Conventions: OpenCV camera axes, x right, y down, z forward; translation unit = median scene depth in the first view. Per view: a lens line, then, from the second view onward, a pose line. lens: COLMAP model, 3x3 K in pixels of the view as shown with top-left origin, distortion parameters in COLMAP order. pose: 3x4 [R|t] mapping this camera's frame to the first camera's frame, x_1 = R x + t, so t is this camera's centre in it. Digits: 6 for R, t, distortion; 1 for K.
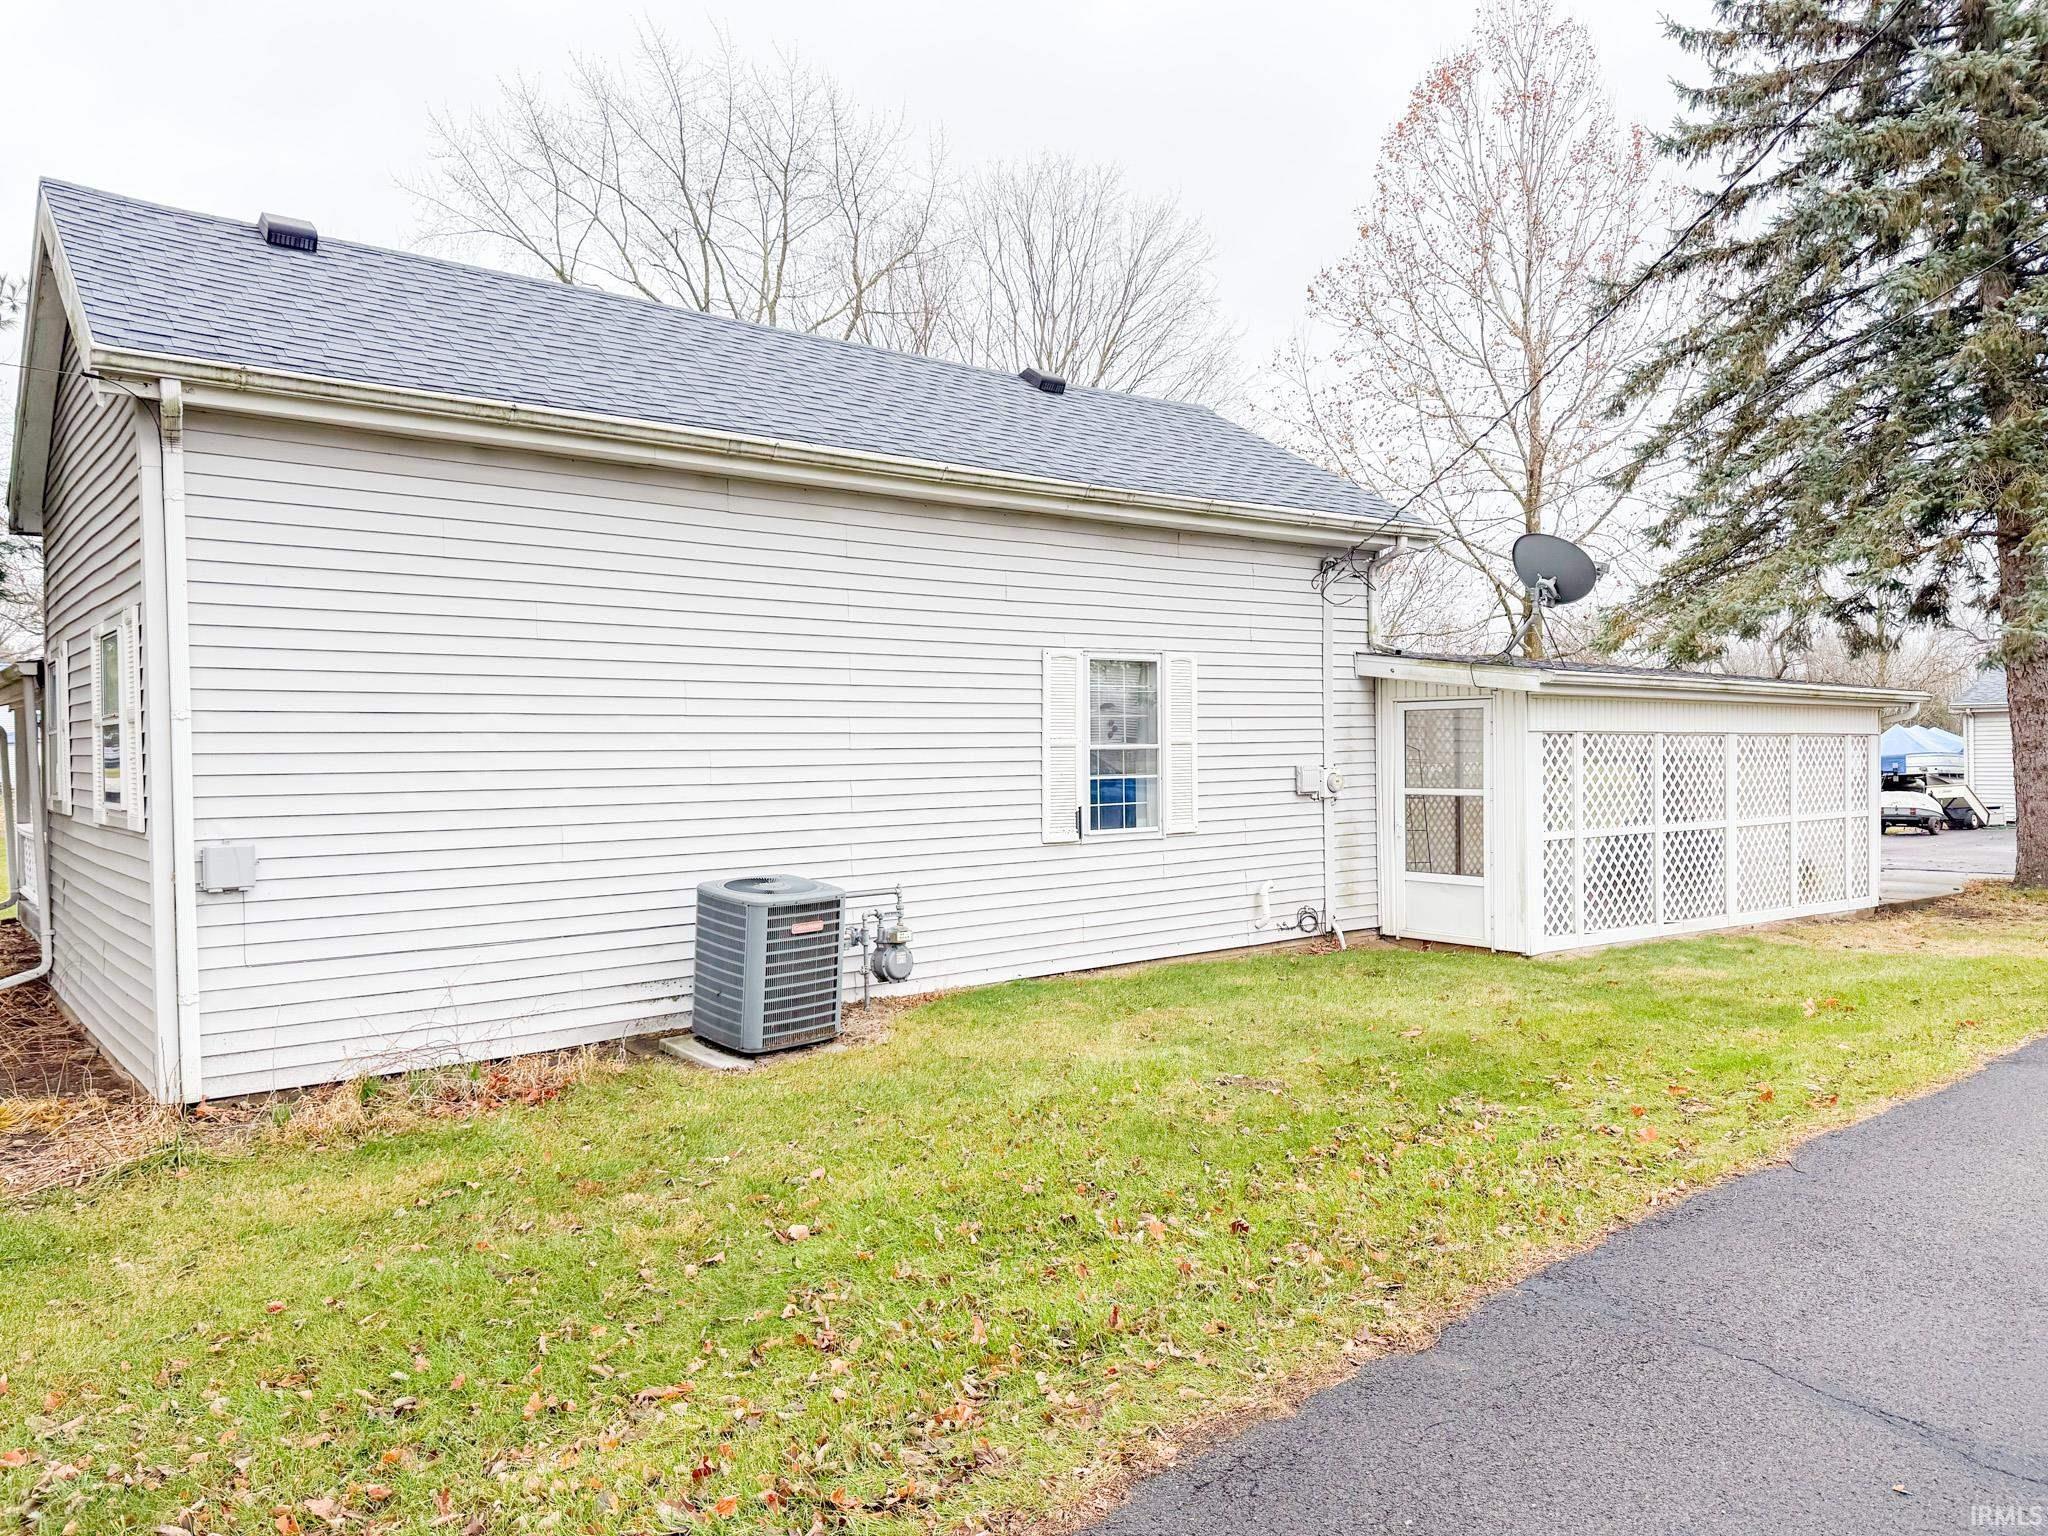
lens RADIAL K [[1397.0, 0, 1110.6], [0, 1397.0, 767.2], [0, 0, 1]] dist [0.137615, -0.185033]
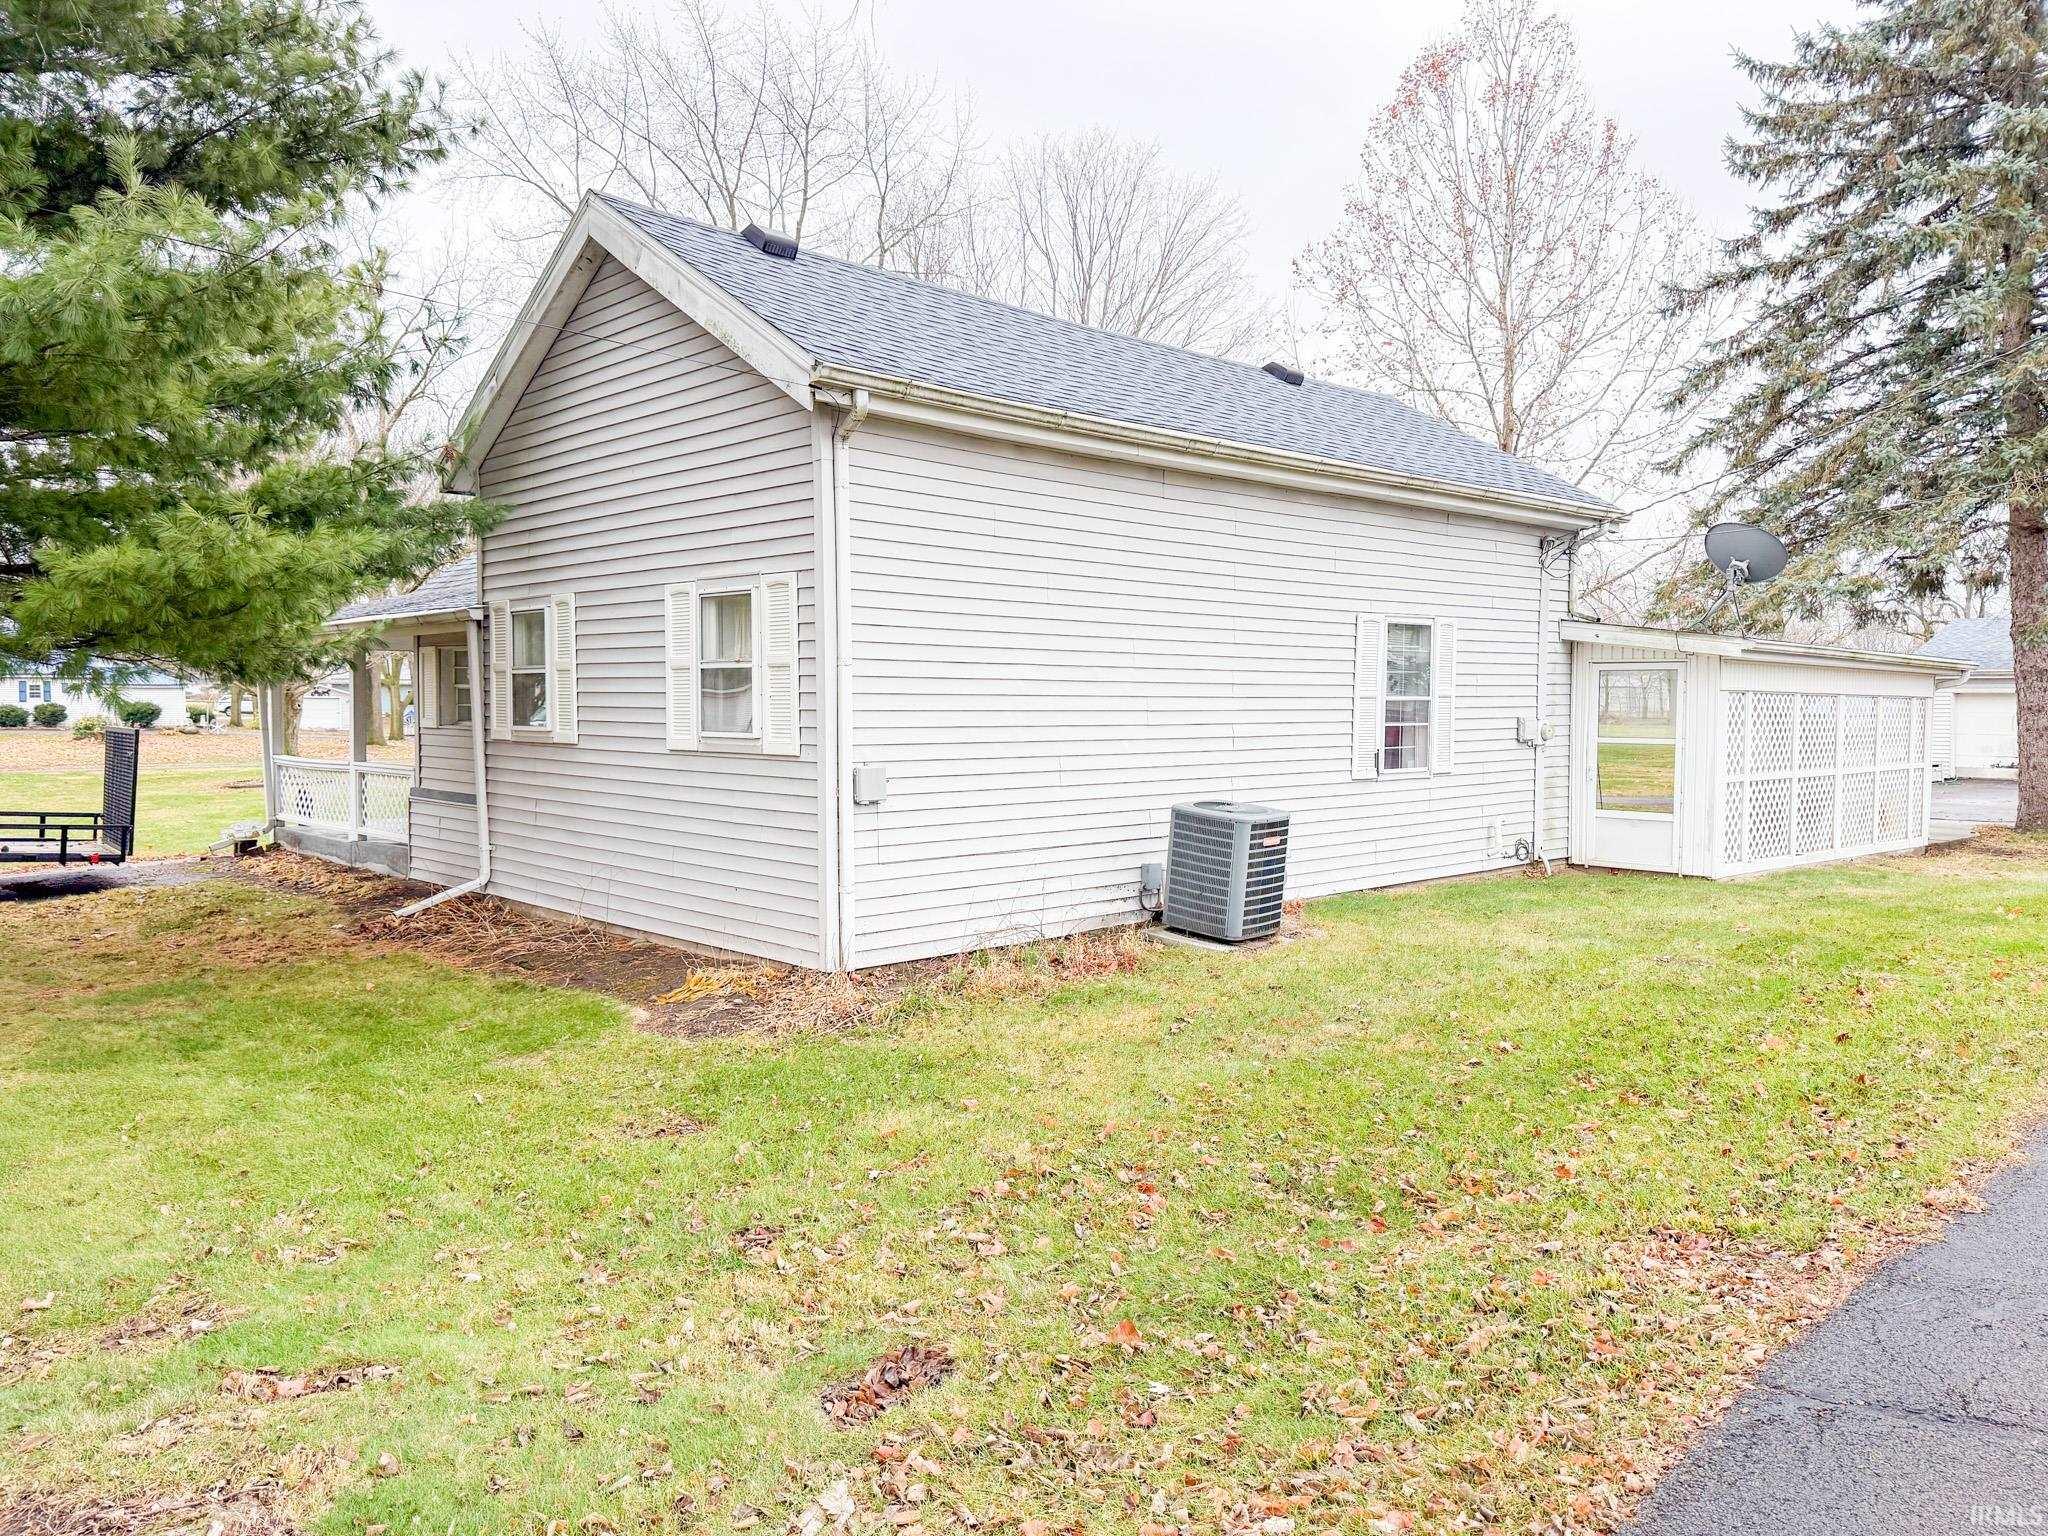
lens RADIAL K [[1448.0, 0, 1013.7], [0, 1448.0, 771.0], [0, 0, 1]] dist [0.084877, -0.101881]
pose [[0.996947, 0.011735, 0.077198, -0.365134], [-0.014386, 0.999323, 0.033870, 0.008494], [-0.076748, -0.034878, 0.996440, -0.167860]]
